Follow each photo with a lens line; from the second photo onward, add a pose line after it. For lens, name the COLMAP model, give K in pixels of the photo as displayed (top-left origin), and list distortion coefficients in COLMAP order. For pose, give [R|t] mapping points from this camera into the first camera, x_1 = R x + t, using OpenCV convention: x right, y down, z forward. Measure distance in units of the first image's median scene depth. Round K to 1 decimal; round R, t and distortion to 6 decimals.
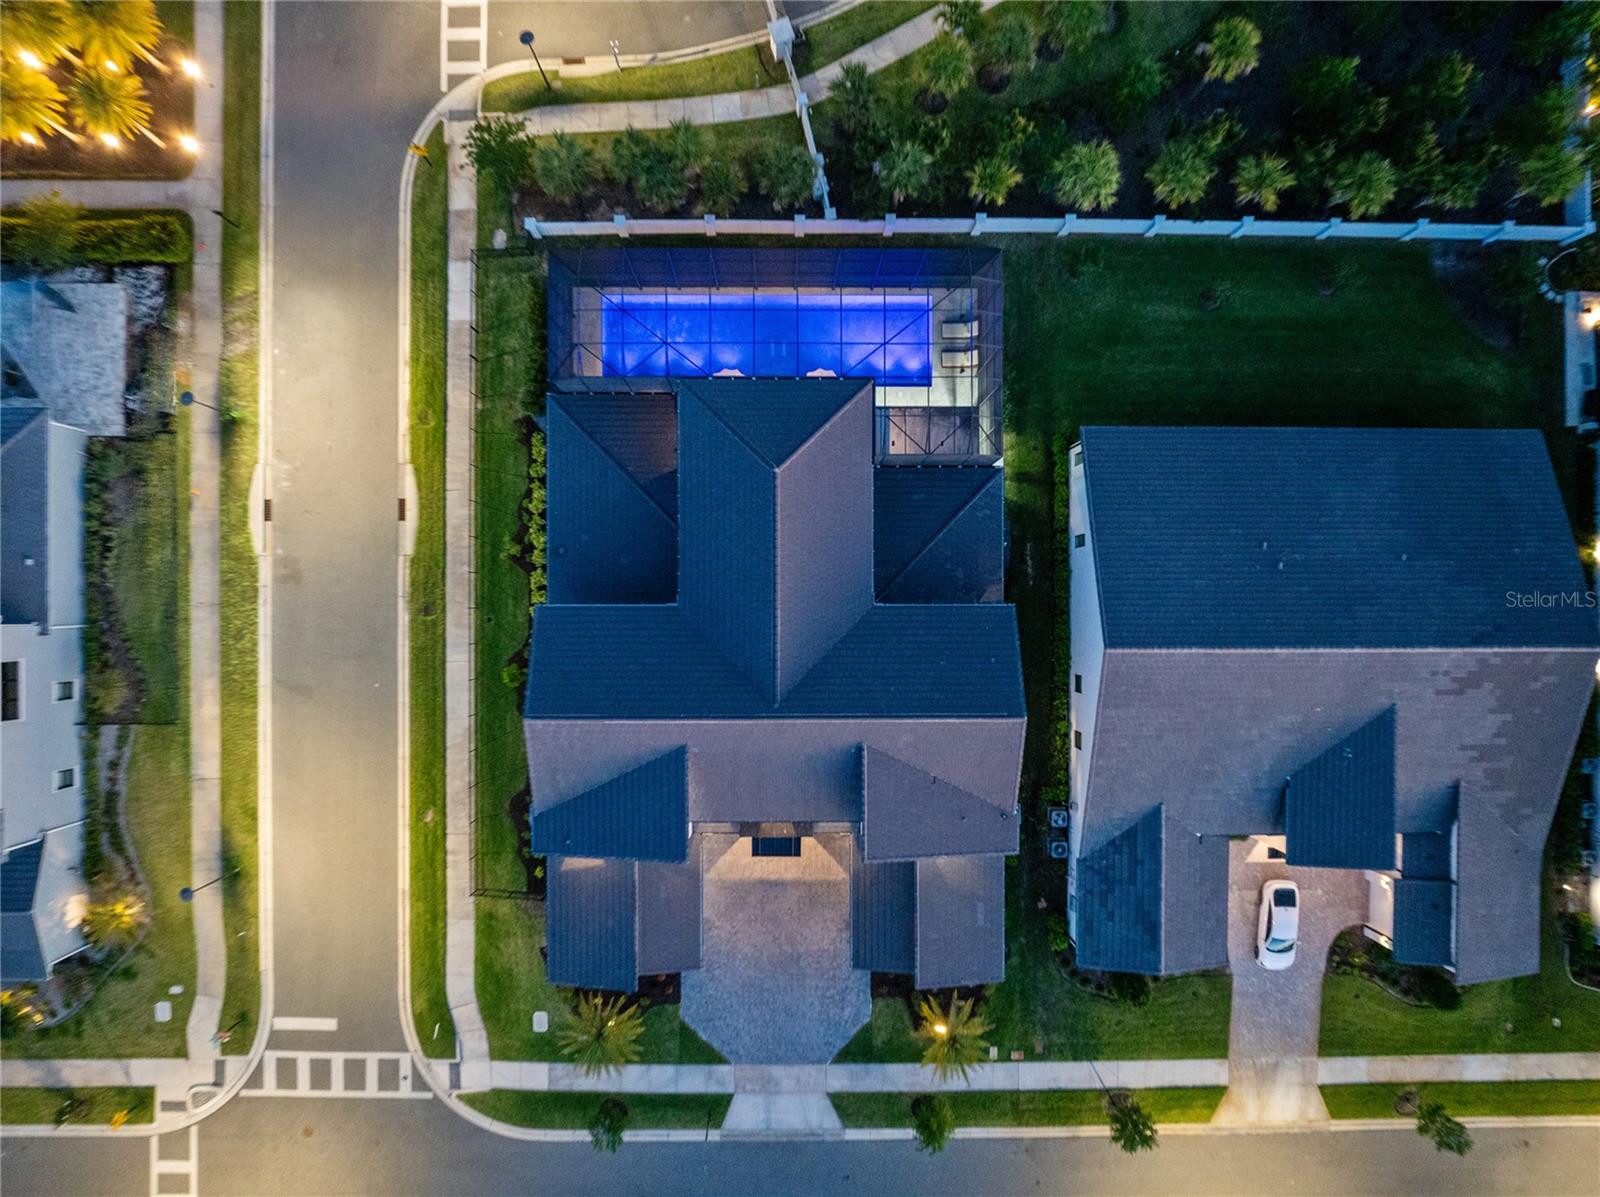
lens RADIAL K [[1126.9, 0, 795.1], [0, 1126.9, 608.1], [0, 0, 1]] dist [-0.053499, 0.025455]
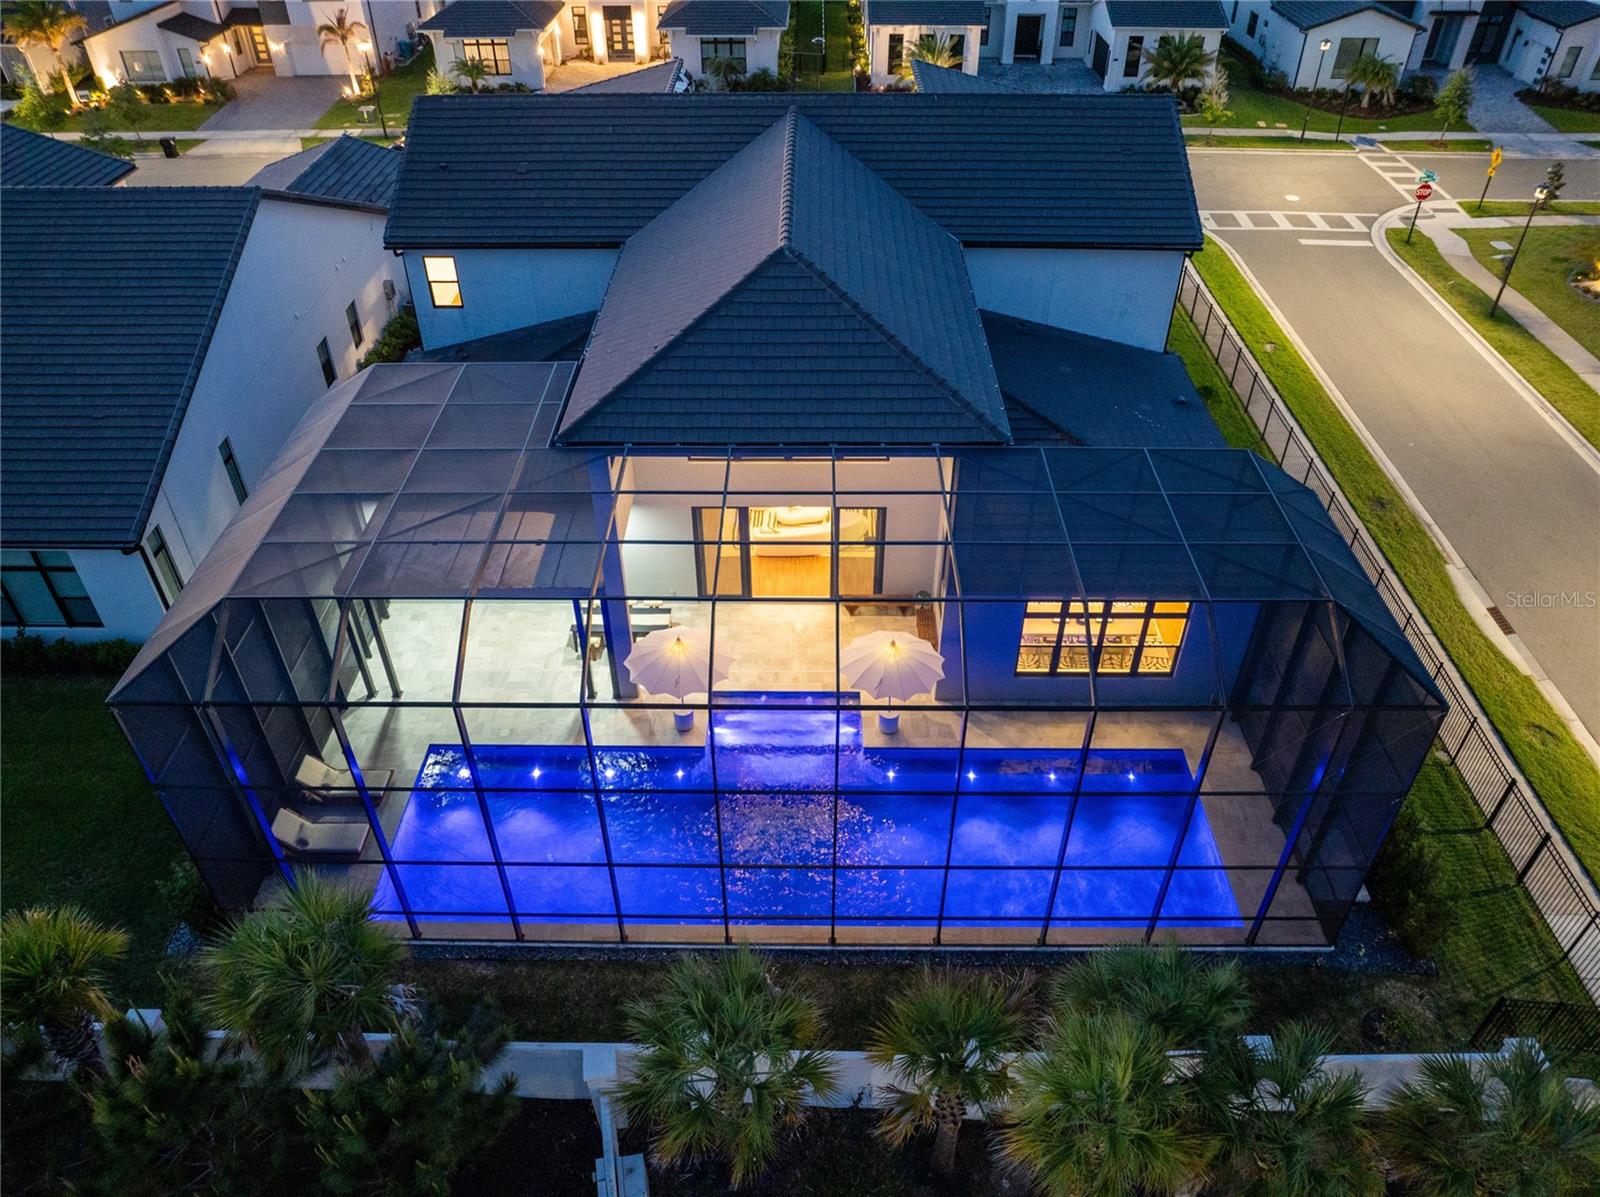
lens RADIAL K [[1126.9, 0, 798.7], [0, 1126.9, 594.3], [0, 0, 1]] dist [-0.053499, 0.025455]
pose [[-0.999669, -0.023980, 0.009369, -0.027245], [0.022098, -0.612471, 0.790184, -0.508803], [-0.013210, 0.790129, 0.612798, 0.683517]]
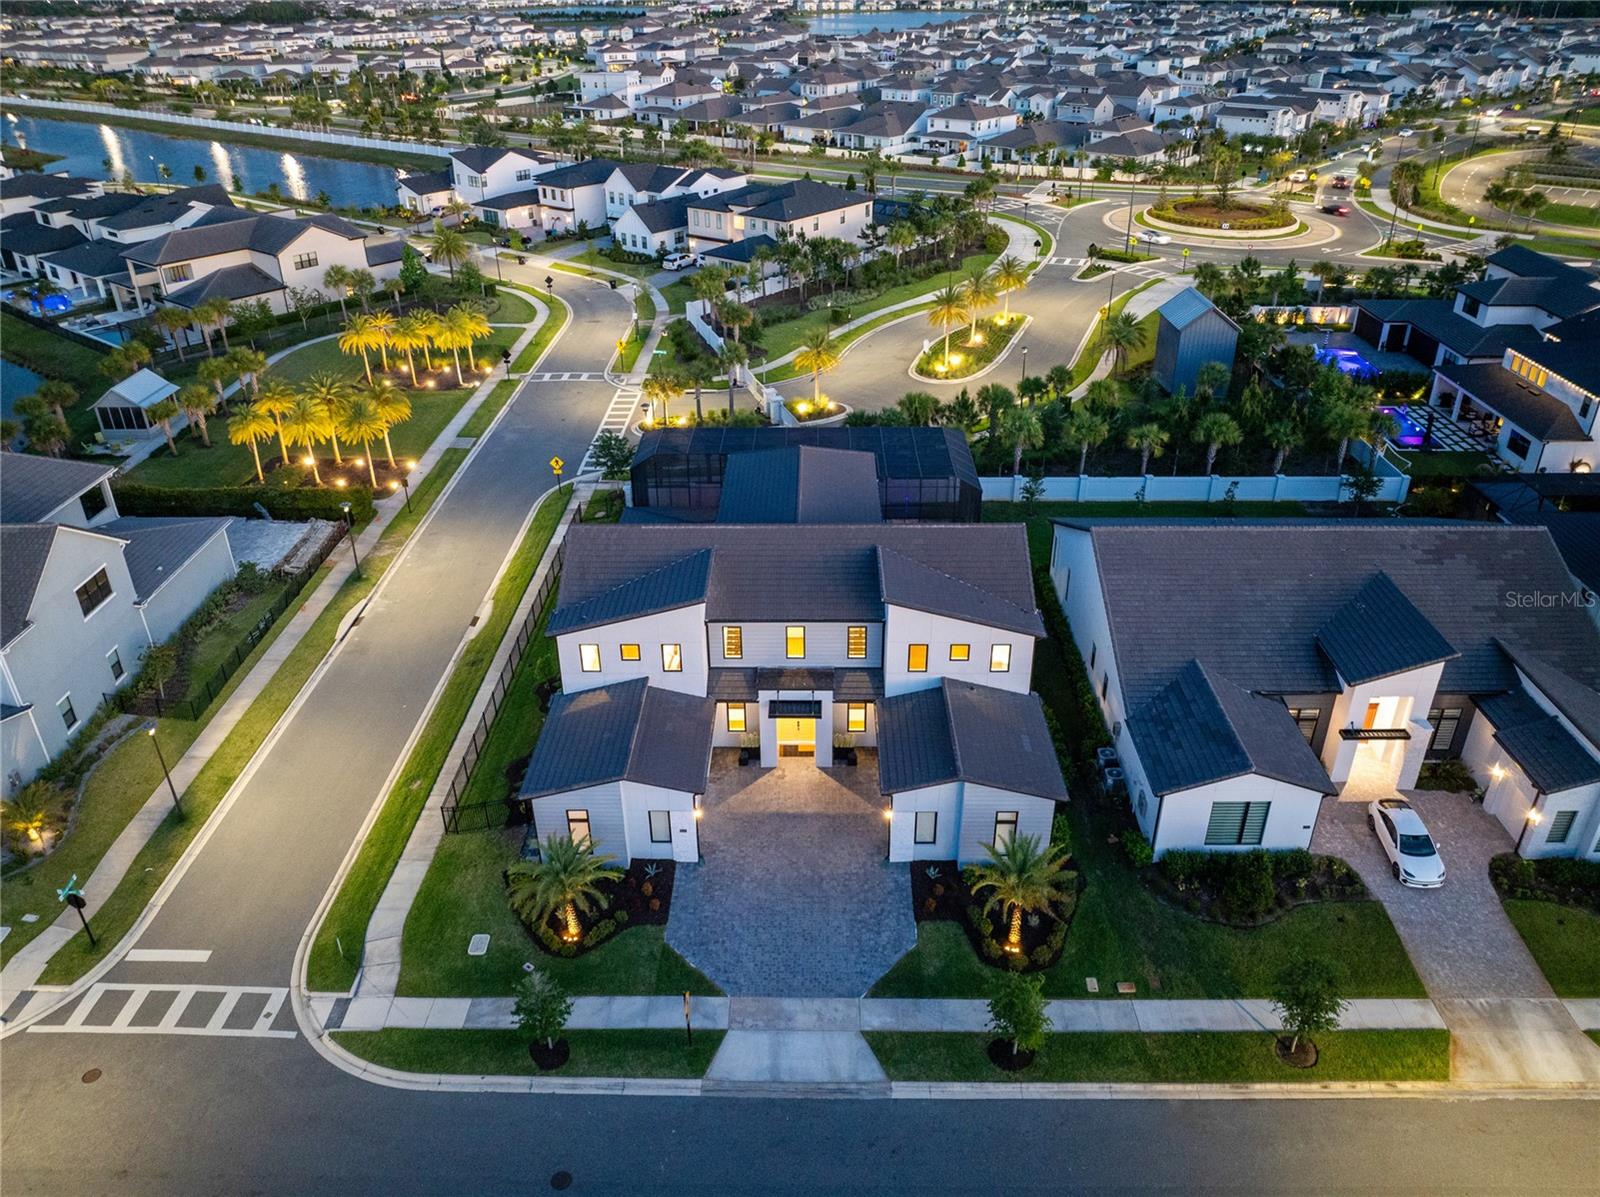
lens RADIAL K [[1126.9, 0, 801.5], [0, 1126.9, 604.1], [0, 0, 1]] dist [-0.053499, 0.025455]
pose [[0.999588, -0.011336, -0.026375, 0.012517], [-0.017219, 0.498368, -0.866794, 0.901595], [0.022971, 0.866891, 0.497968, 0.426034]]
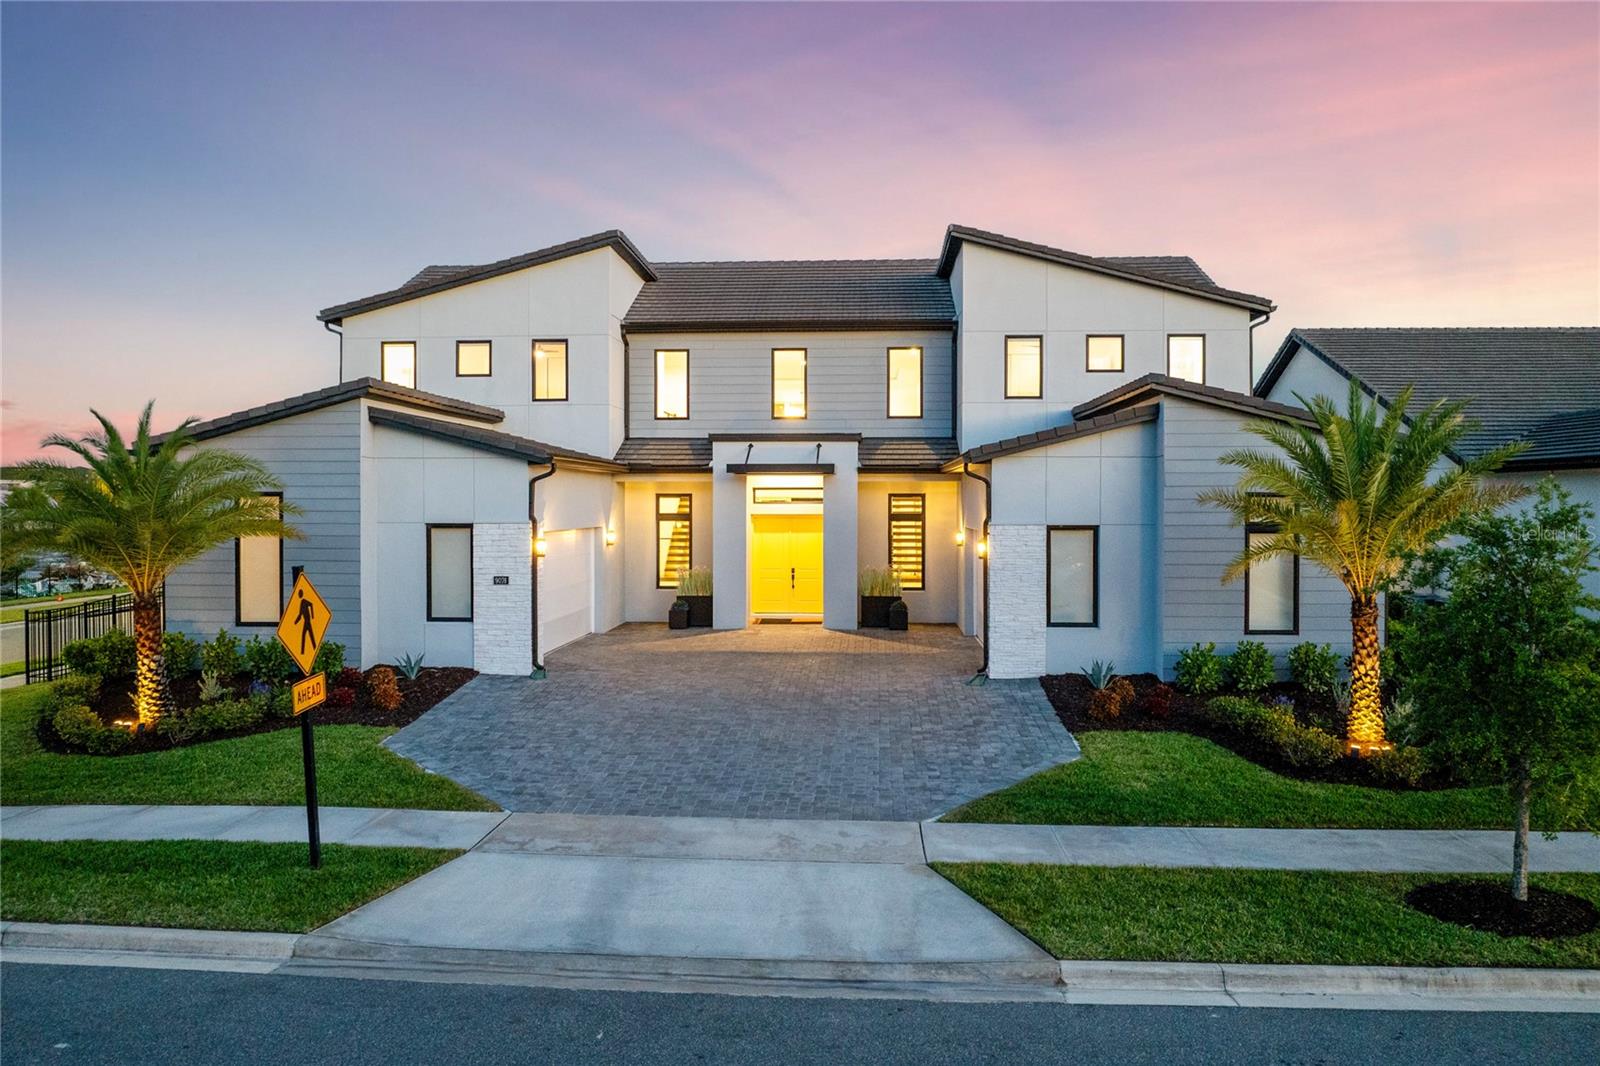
lens RADIAL K [[1148.6, 0, 801.6], [0, 1148.6, 525.2], [0, 0, 1]] dist [-0.035684, -0.000978]
pose [[0.997809, -0.013808, -0.064699, 0.019753], [-0.064212, 0.033174, -0.997385, 0.632662], [0.015918, 0.999354, 0.032215, 0.933418]]
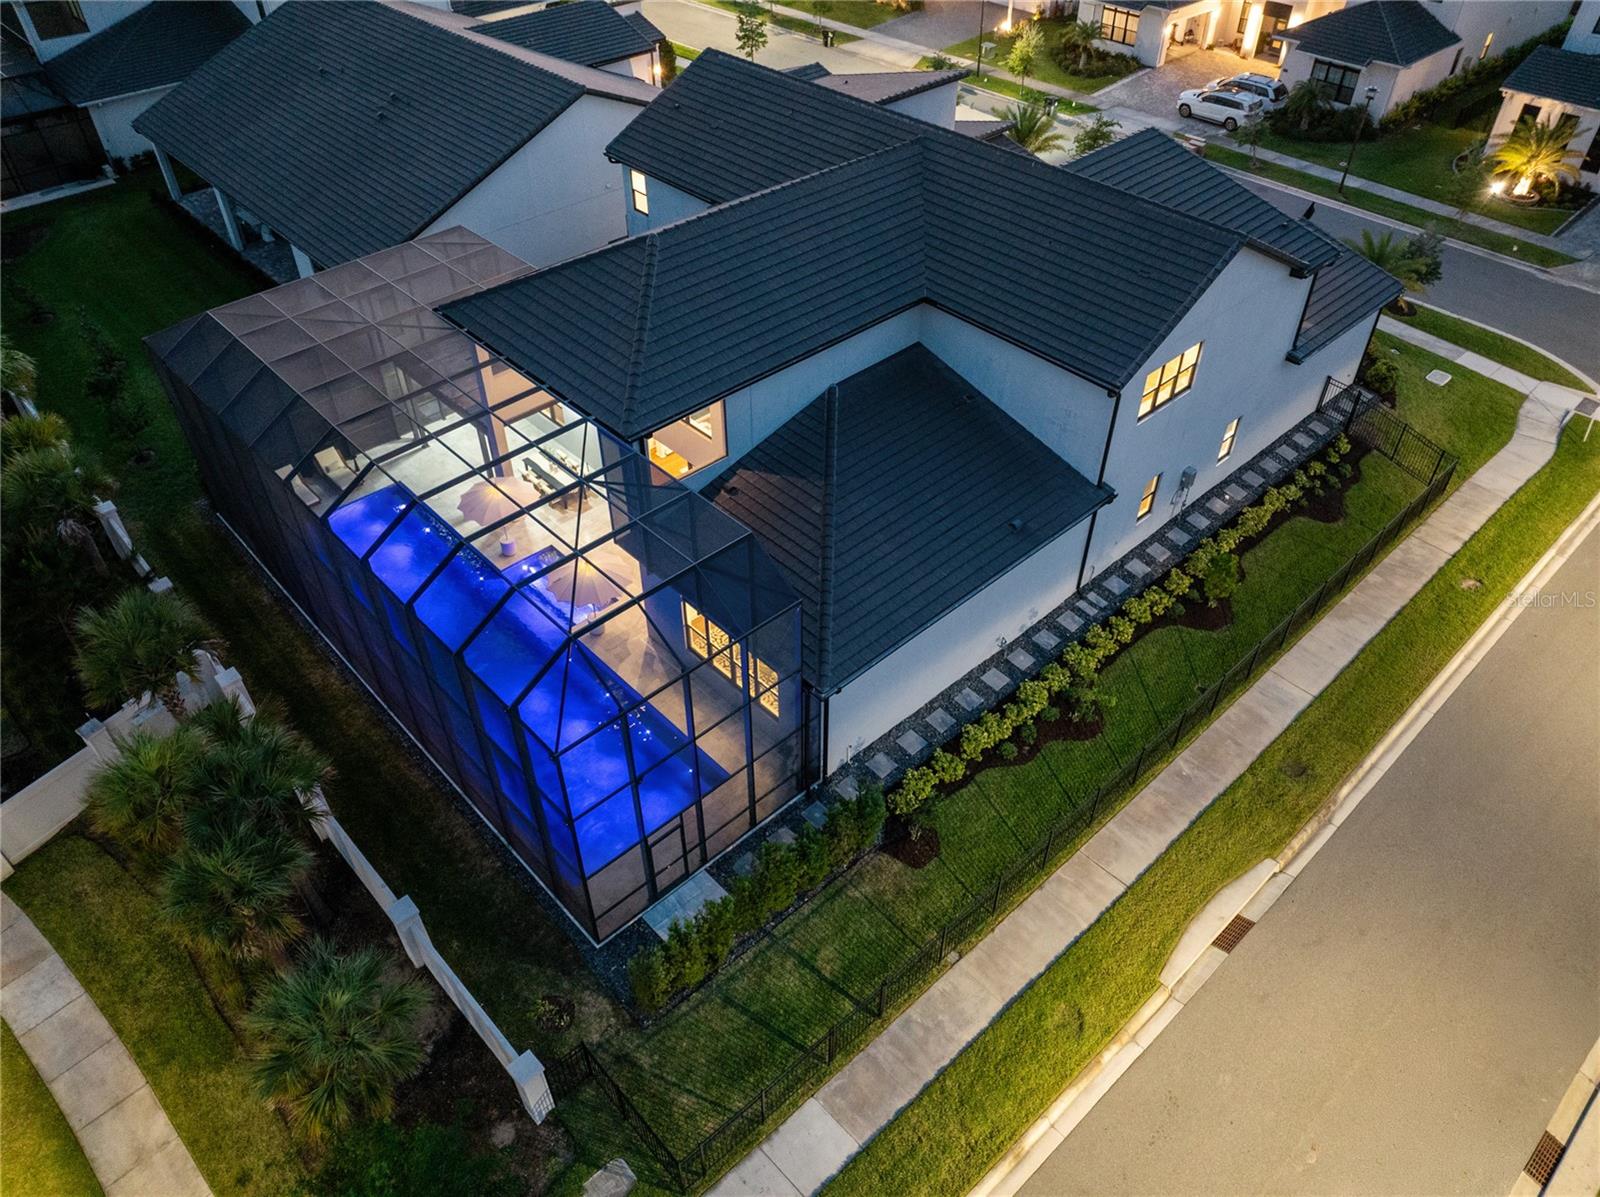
lens RADIAL K [[1126.9, 0, 798.1], [0, 1126.9, 606.9], [0, 0, 1]] dist [-0.053499, 0.025455]
pose [[-0.674252, -0.508845, 0.535220, -0.411334], [0.738236, -0.444980, 0.506952, -0.389592], [-0.019797, 0.736932, 0.675677, 0.616731]]
